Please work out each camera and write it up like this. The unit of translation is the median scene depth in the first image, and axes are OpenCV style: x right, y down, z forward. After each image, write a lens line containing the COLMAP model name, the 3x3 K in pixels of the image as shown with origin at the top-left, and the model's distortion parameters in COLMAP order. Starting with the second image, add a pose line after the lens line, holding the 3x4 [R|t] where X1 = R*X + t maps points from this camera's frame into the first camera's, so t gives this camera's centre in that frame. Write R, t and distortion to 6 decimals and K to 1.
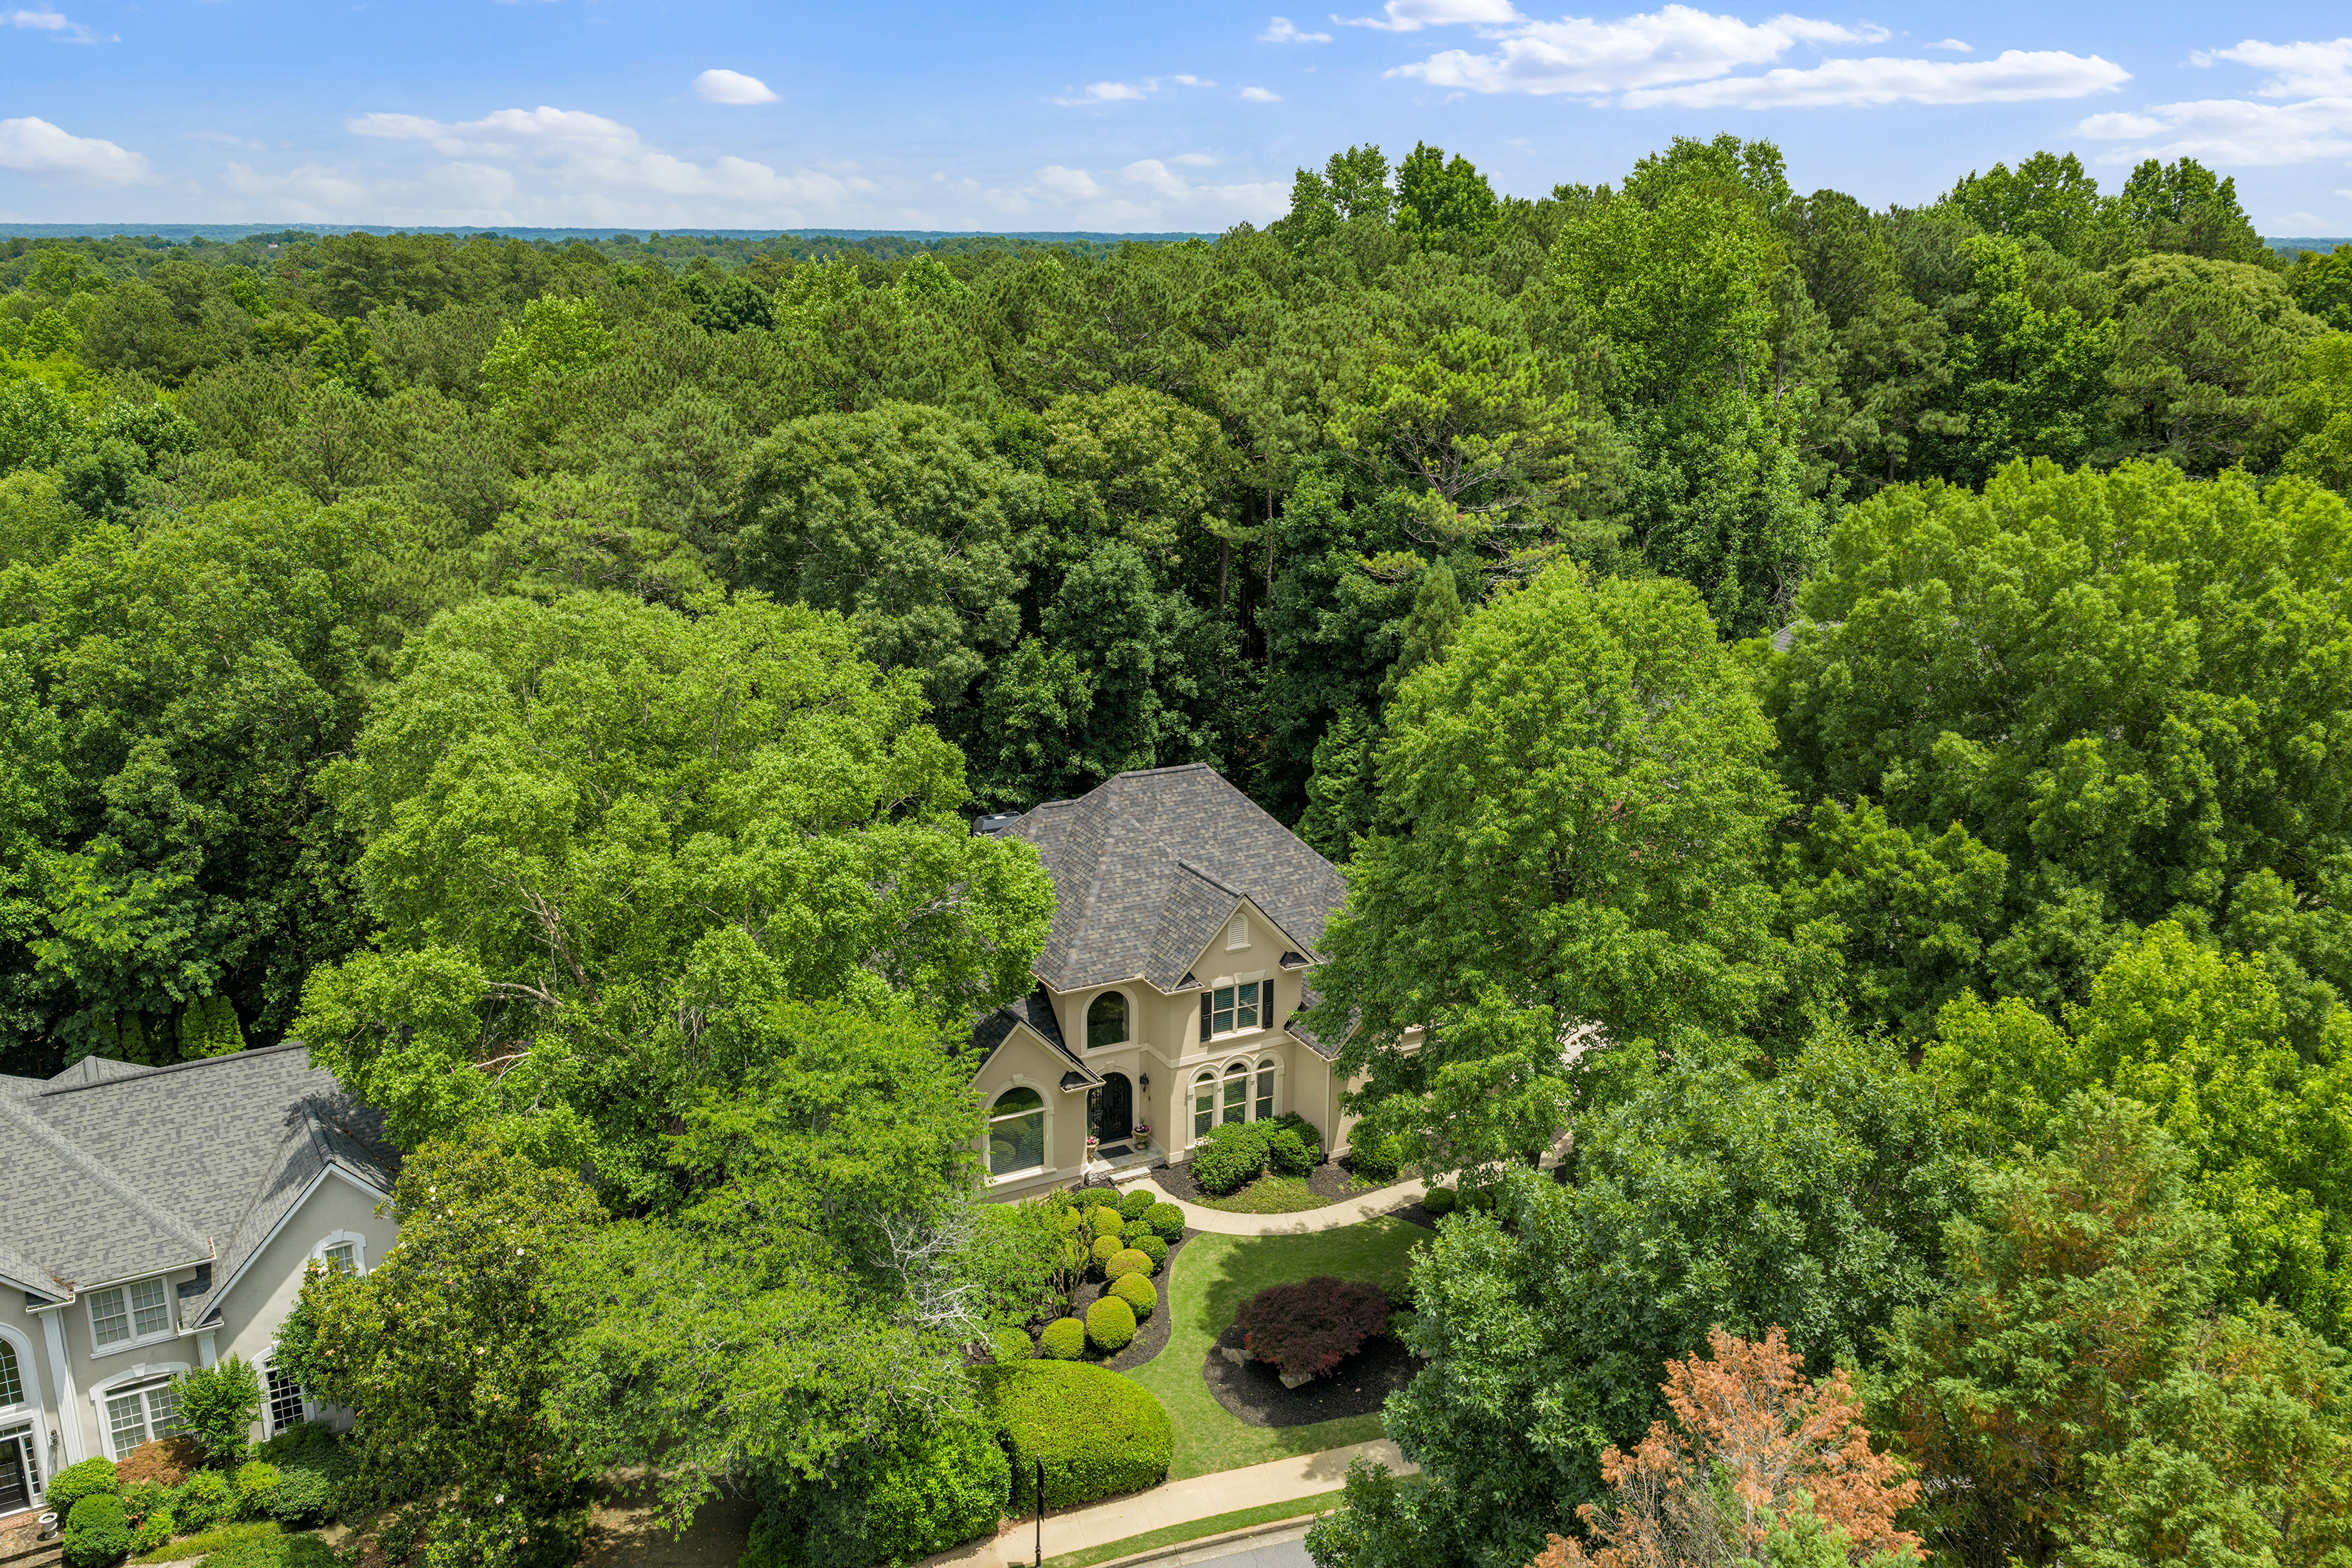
lens RADIAL K [[1929.4, 0, 1176.0], [0, 1929.4, 784.0], [0, 0, 1]] dist [0.003886, -0.006238]
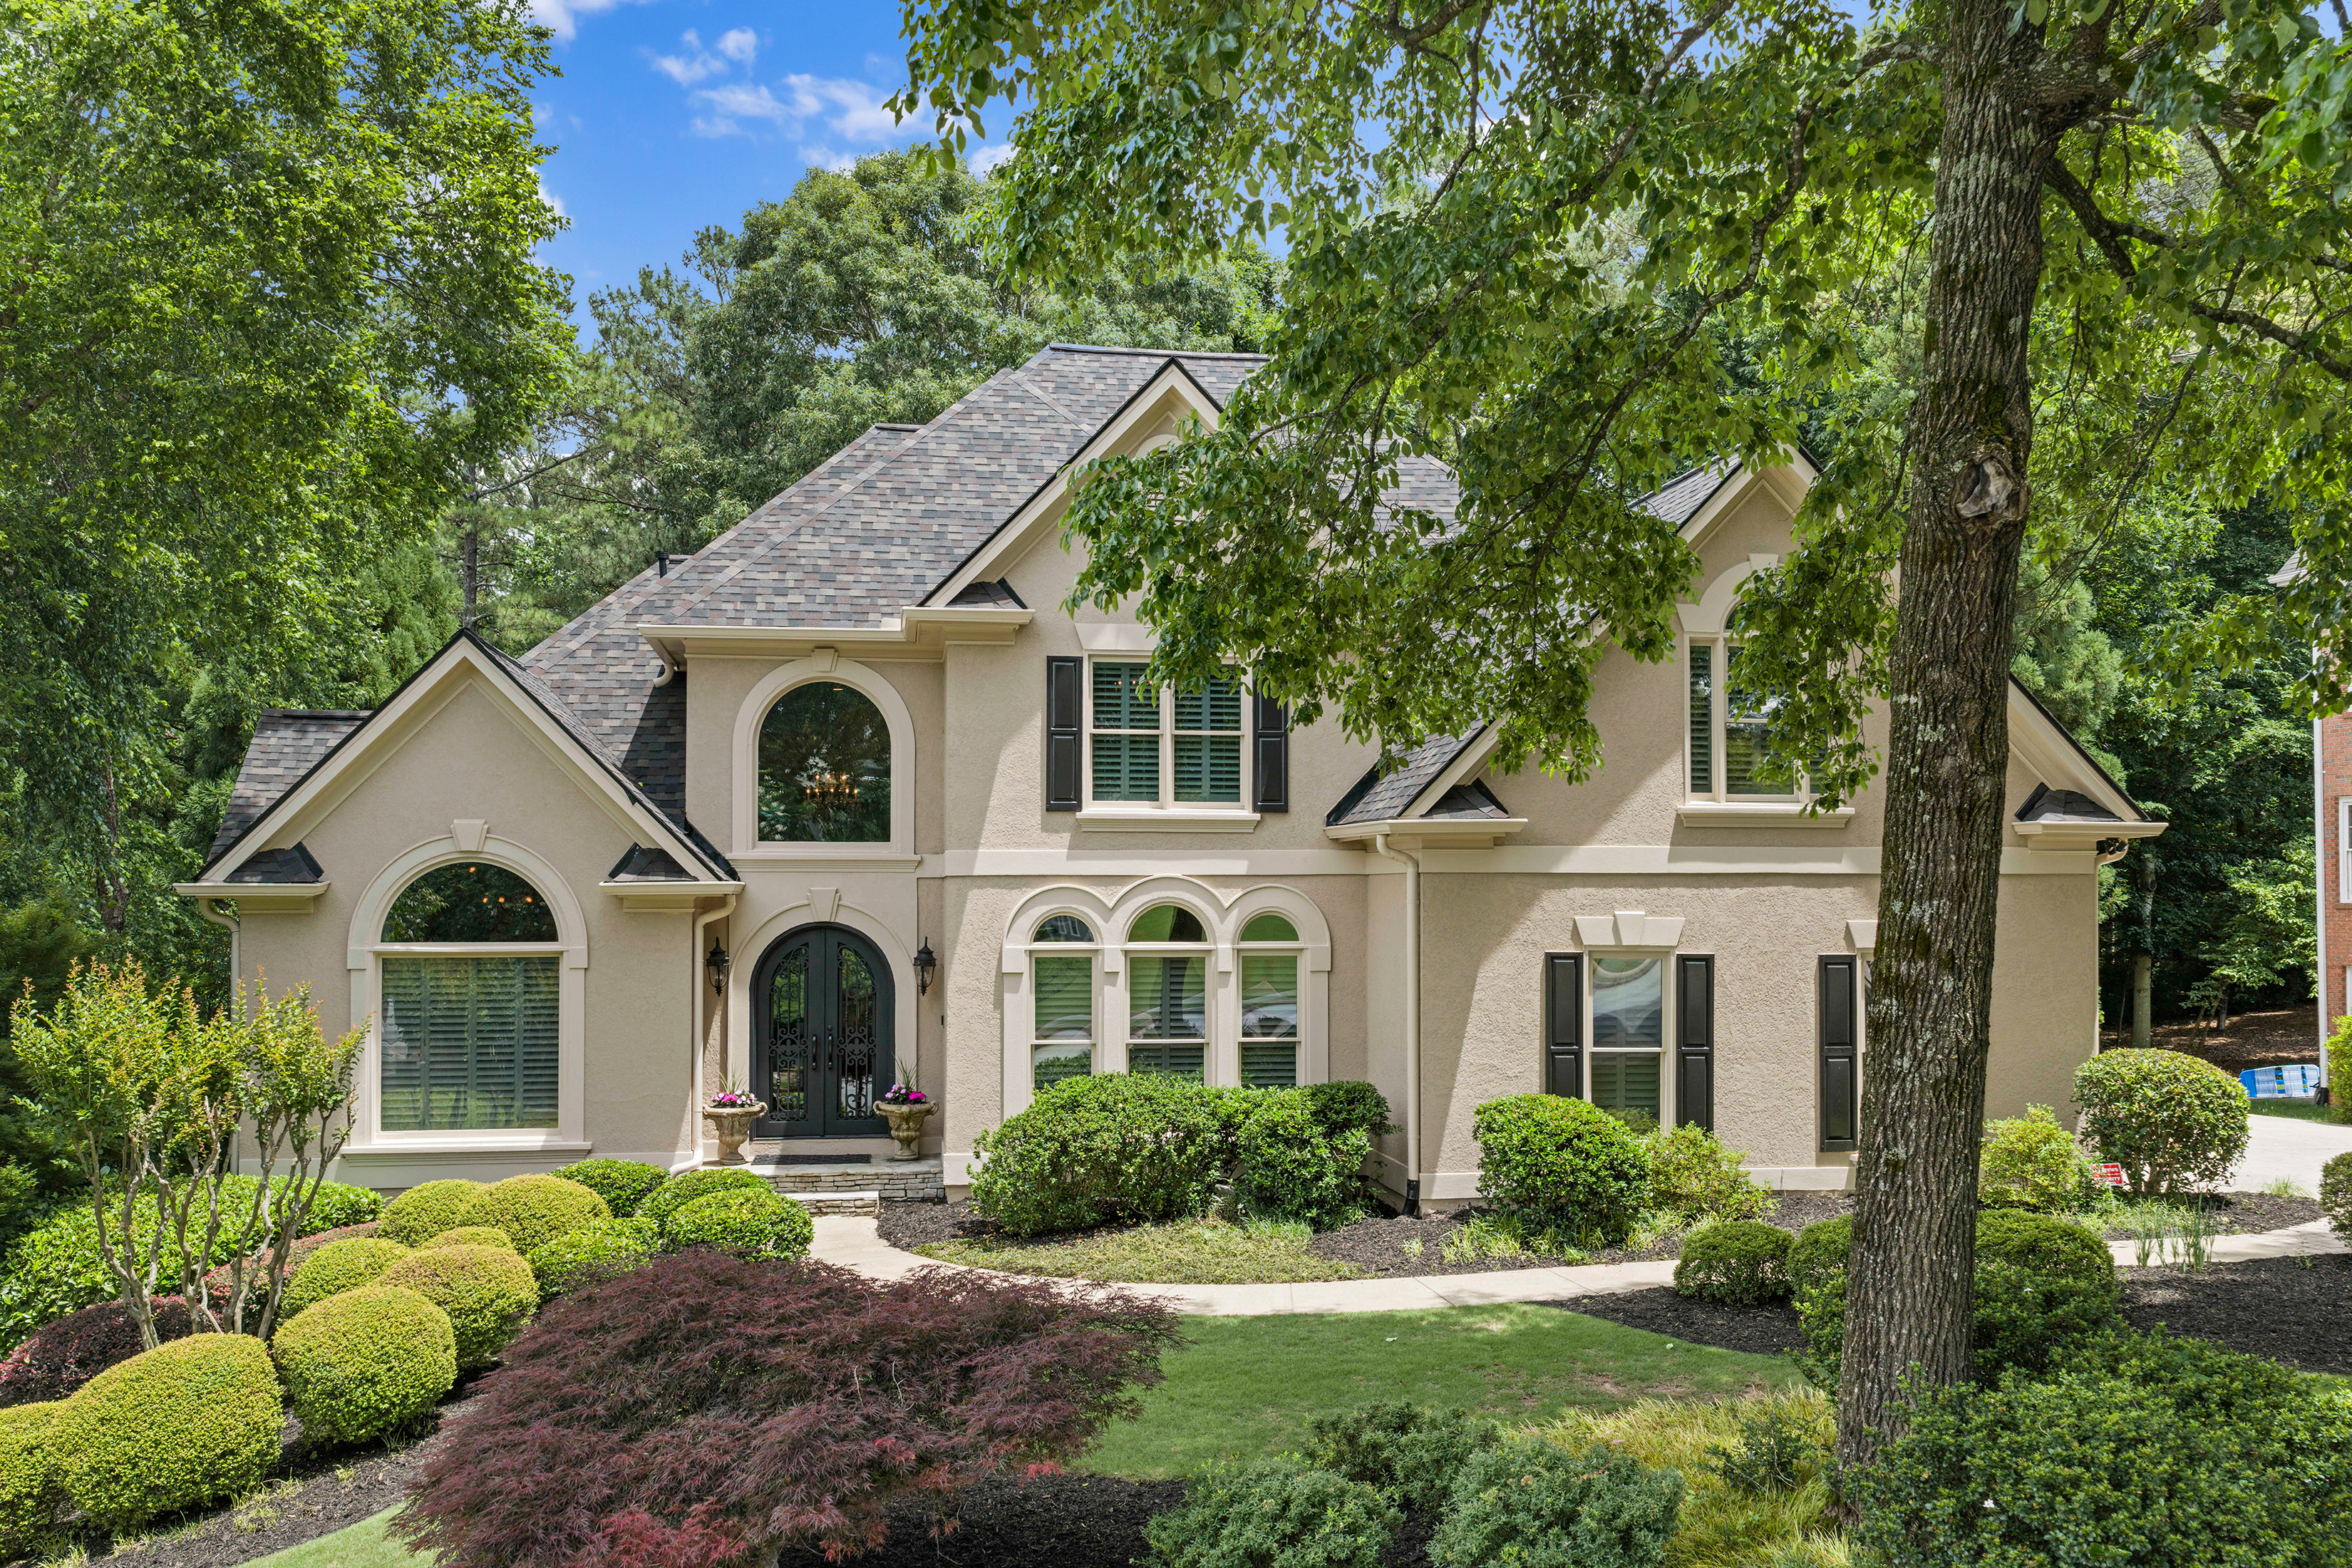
lens RADIAL K [[1954.1, 0, 1185.1], [0, 1954.1, 851.4], [0, 0, 1]] dist [0.005144, -0.009211]
pose [[0.942535, -0.014672, -0.333786, 0.149887], [-0.082828, 0.957588, -0.275980, 0.231664], [0.323679, 0.287767, 0.901345, 0.693983]]
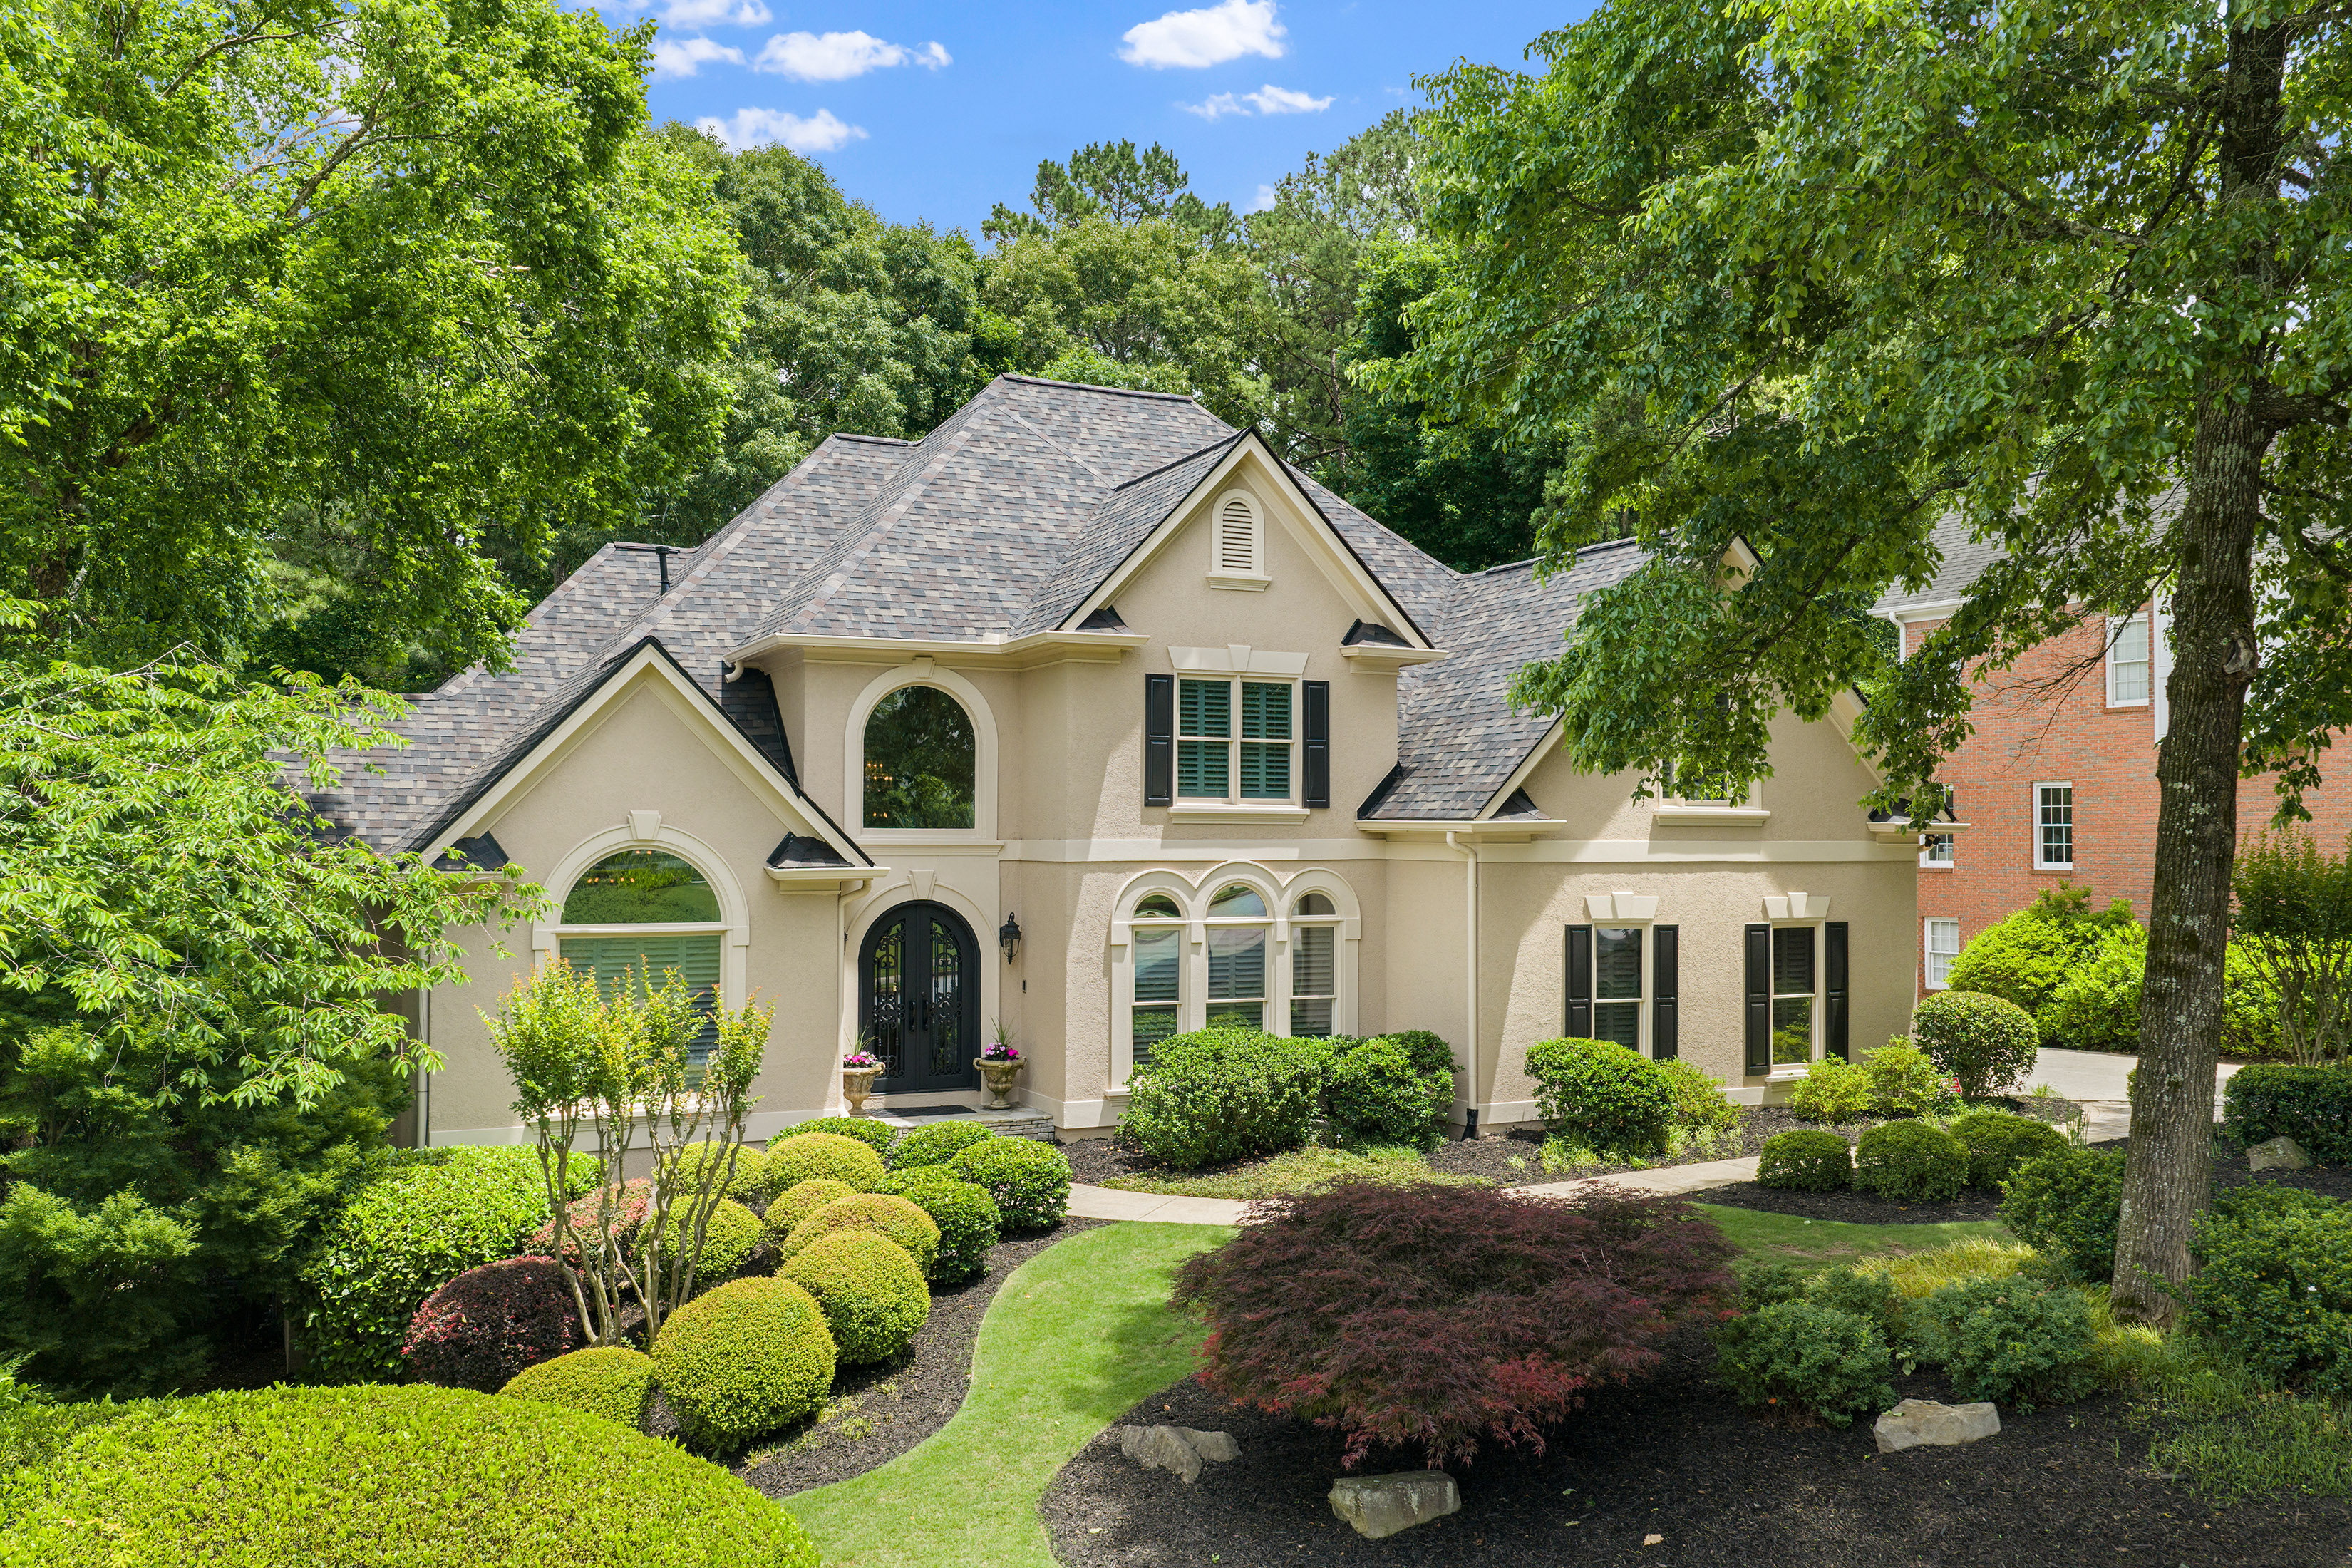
lens RADIAL K [[1929.4, 0, 1176.0], [0, 1929.4, 784.0], [0, 0, 1]] dist [0.003886, -0.006238]
pose [[0.998776, -0.004573, -0.049246, 0.038434], [-0.009993, 0.956522, -0.291490, 0.243401], [0.048438, 0.291625, 0.955306, 0.613399]]
